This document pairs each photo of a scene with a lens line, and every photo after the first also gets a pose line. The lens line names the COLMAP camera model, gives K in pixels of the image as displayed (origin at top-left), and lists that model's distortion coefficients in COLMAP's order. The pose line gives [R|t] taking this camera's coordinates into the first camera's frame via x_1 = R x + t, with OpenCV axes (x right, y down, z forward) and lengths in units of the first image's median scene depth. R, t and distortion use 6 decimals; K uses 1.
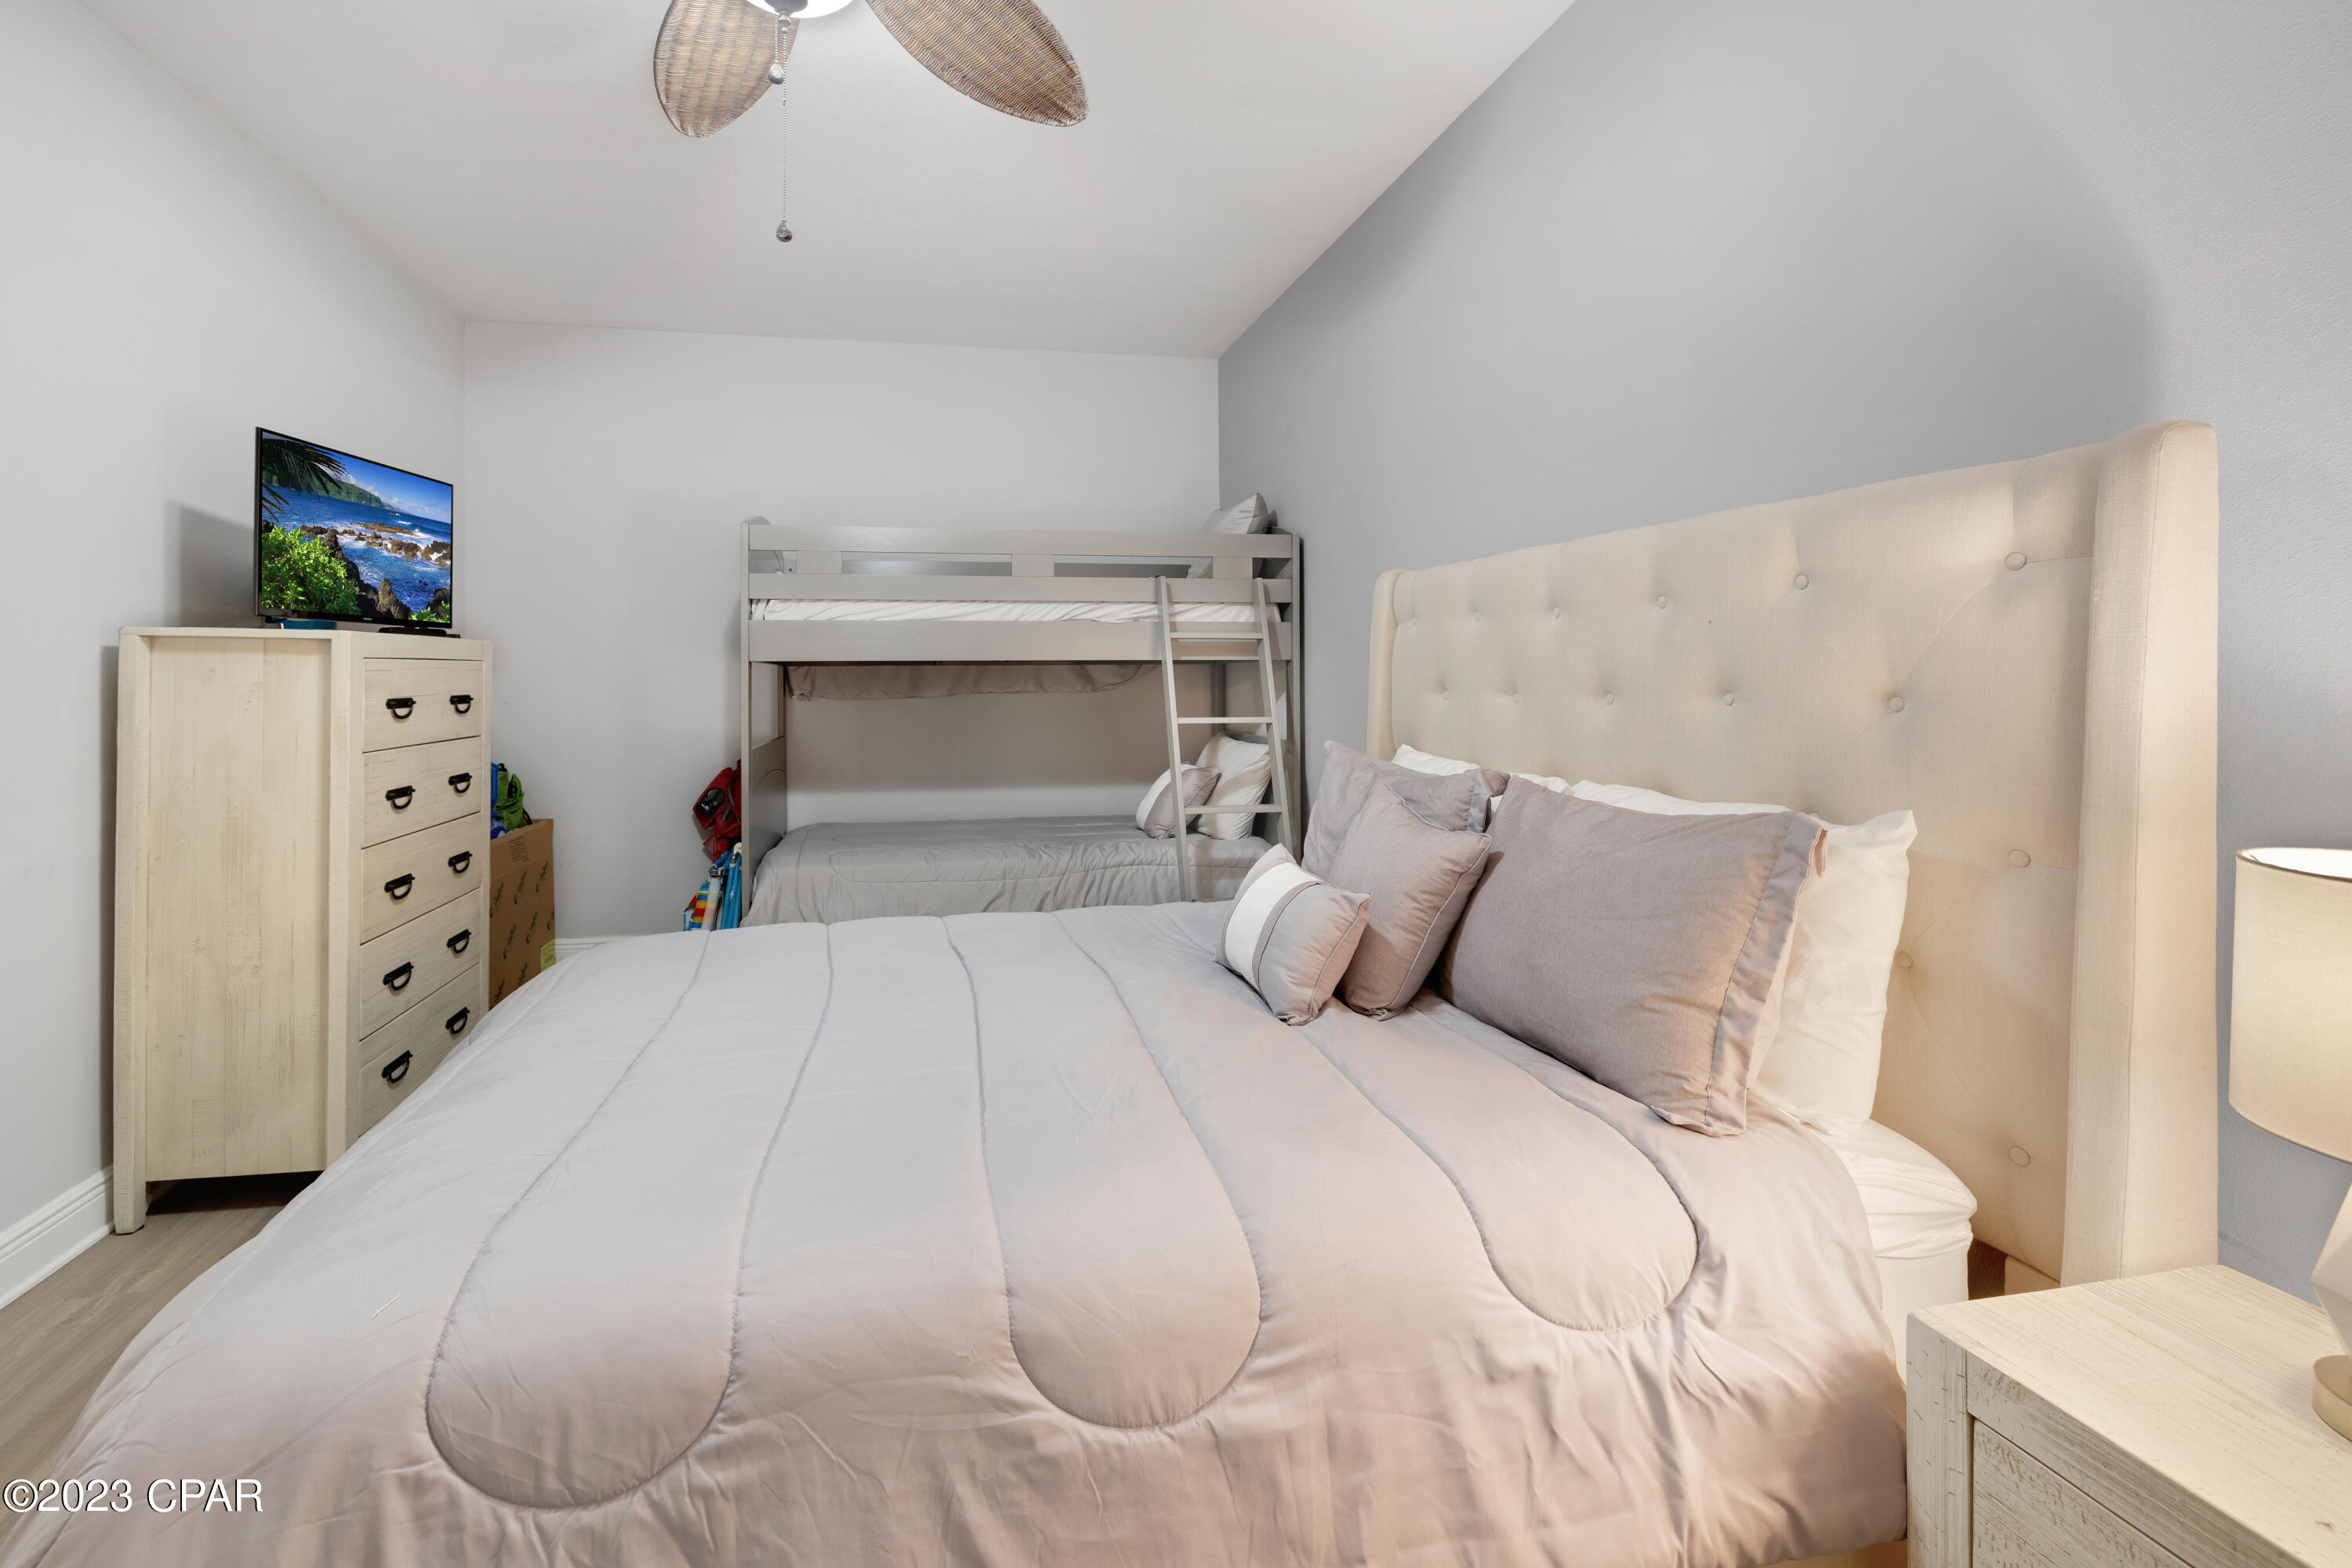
lens RADIAL K [[1038.9, 0, 1114.8], [0, 1038.9, 691.3], [0, 0, 1]] dist [0.000925, -0.000275]
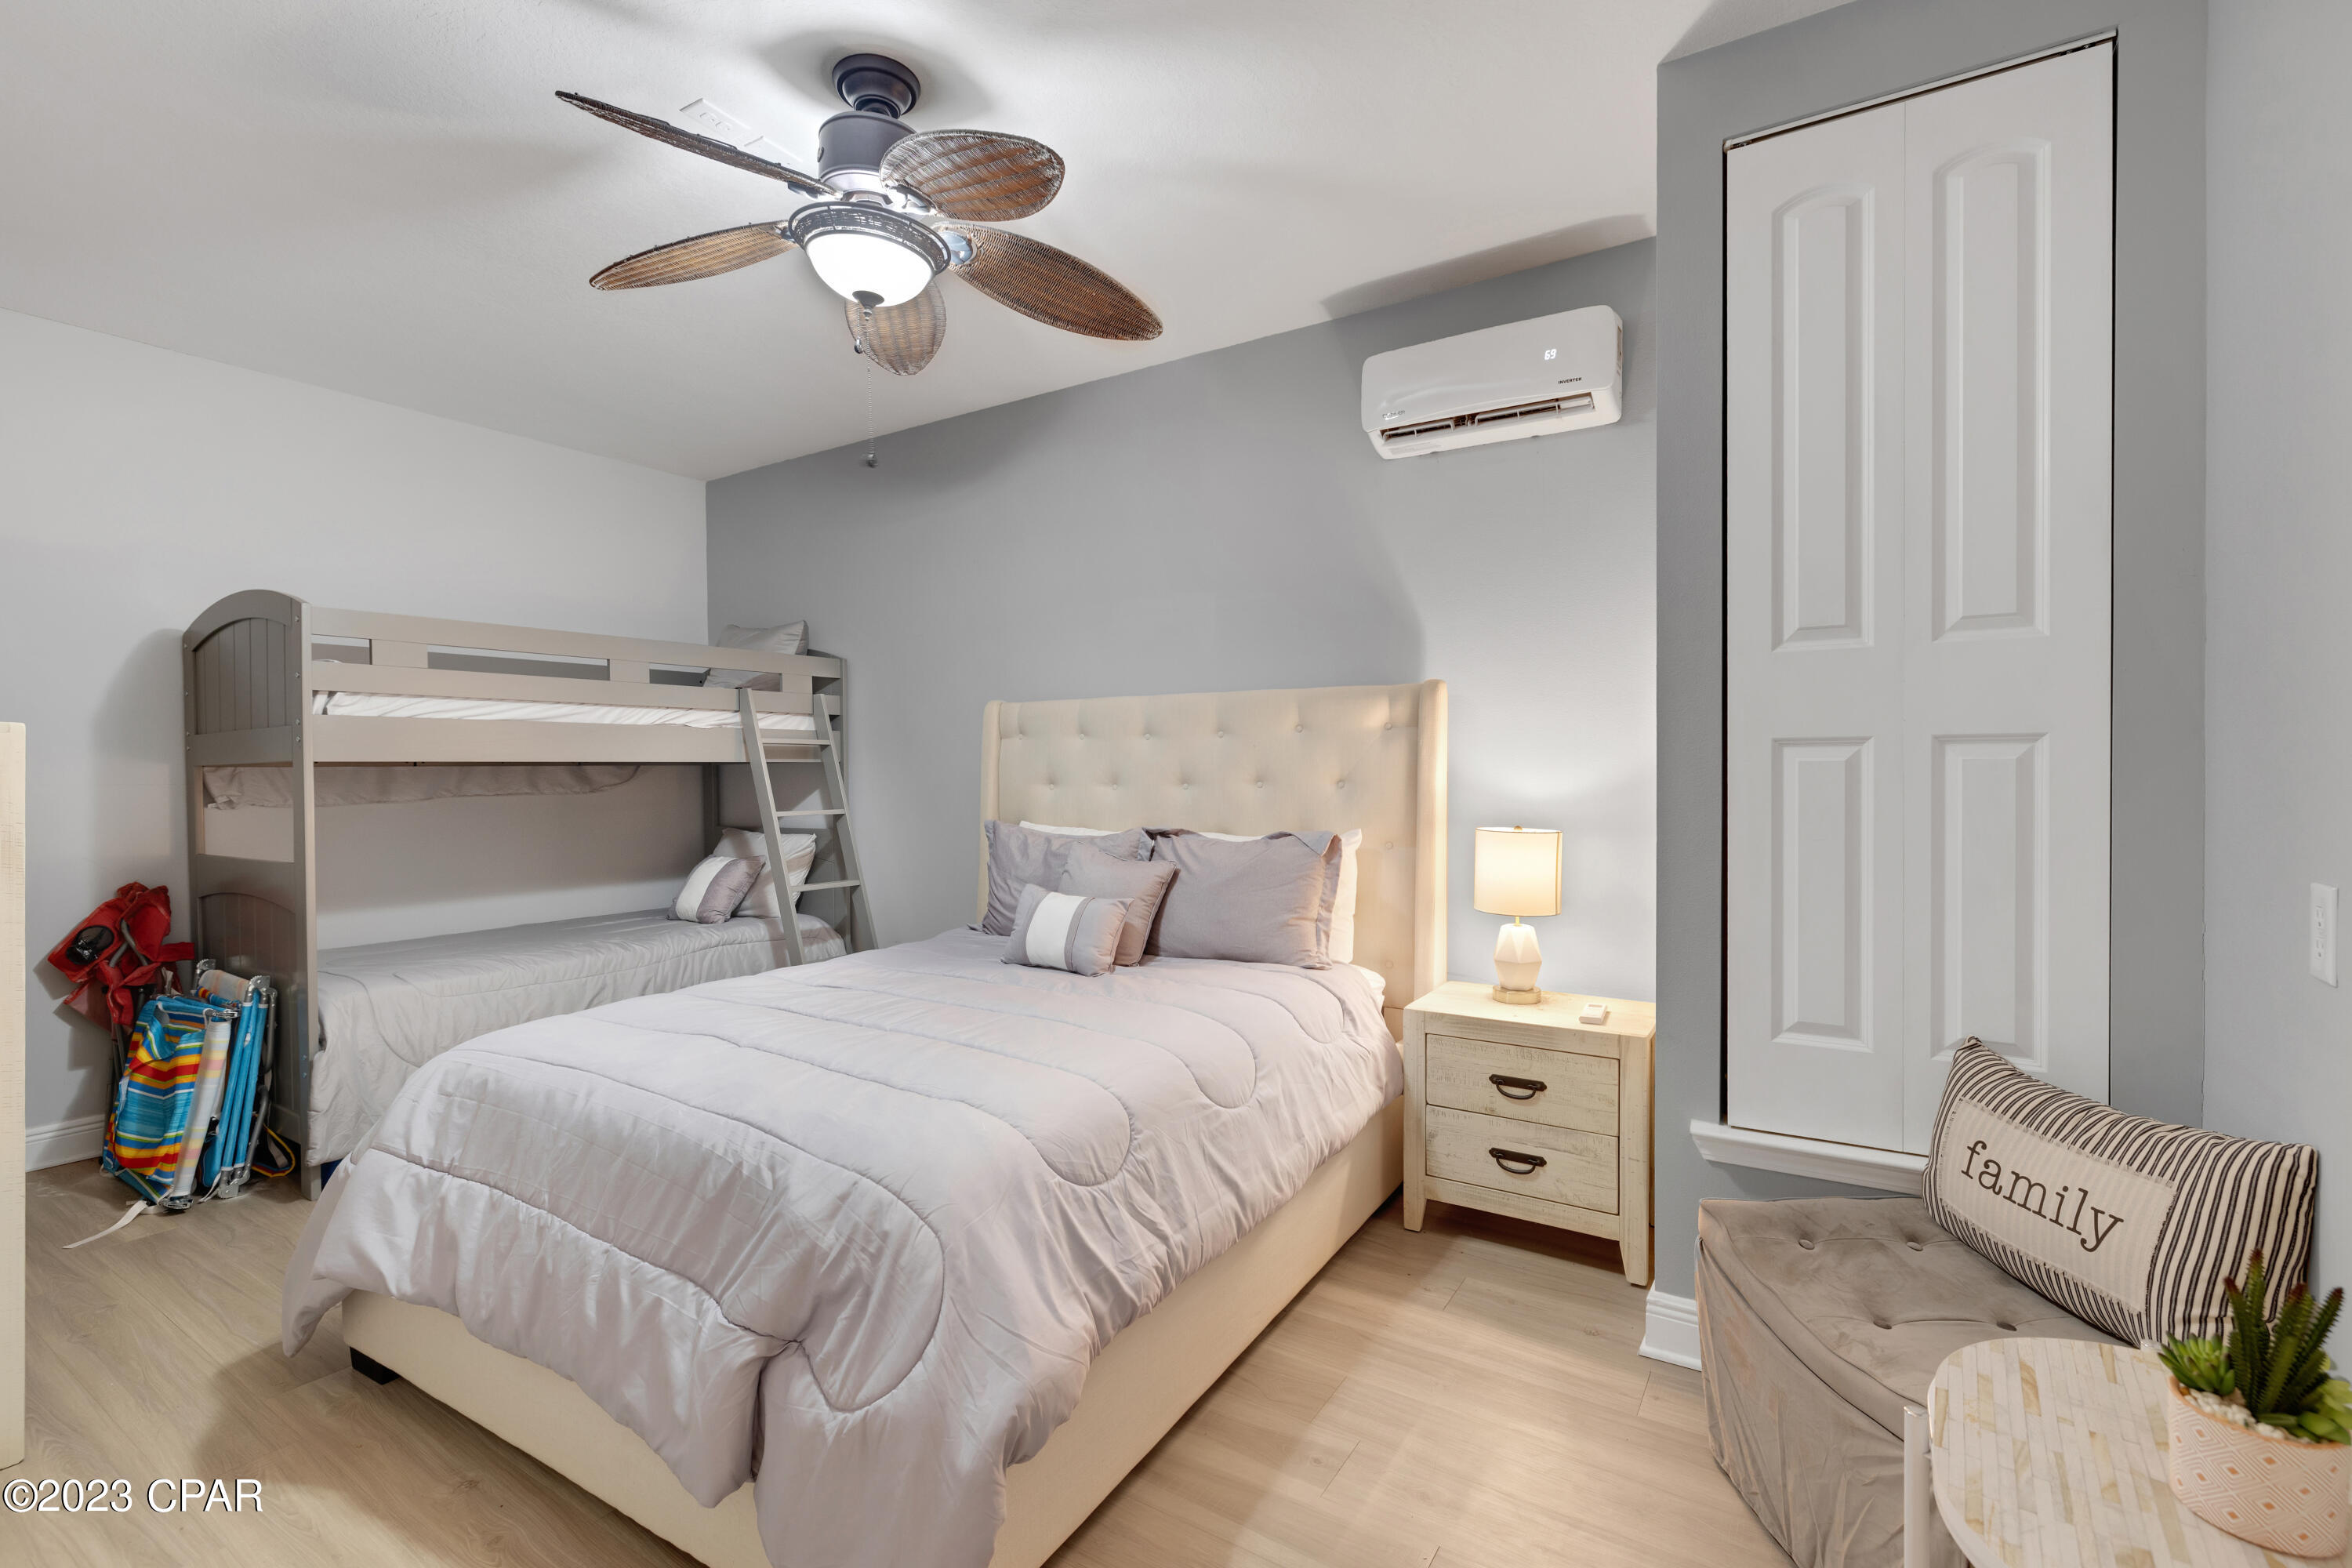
lens RADIAL K [[1017.9, 0, 1191.6], [0, 1017.9, 788.4], [0, 0, 1]] dist [-0.002671, -0.000762]
pose [[0.682949, -0.012973, 0.730351, -0.624567], [0.016090, 0.999867, 0.002715, 0.005192], [-0.730289, 0.009897, 0.683067, -0.164394]]
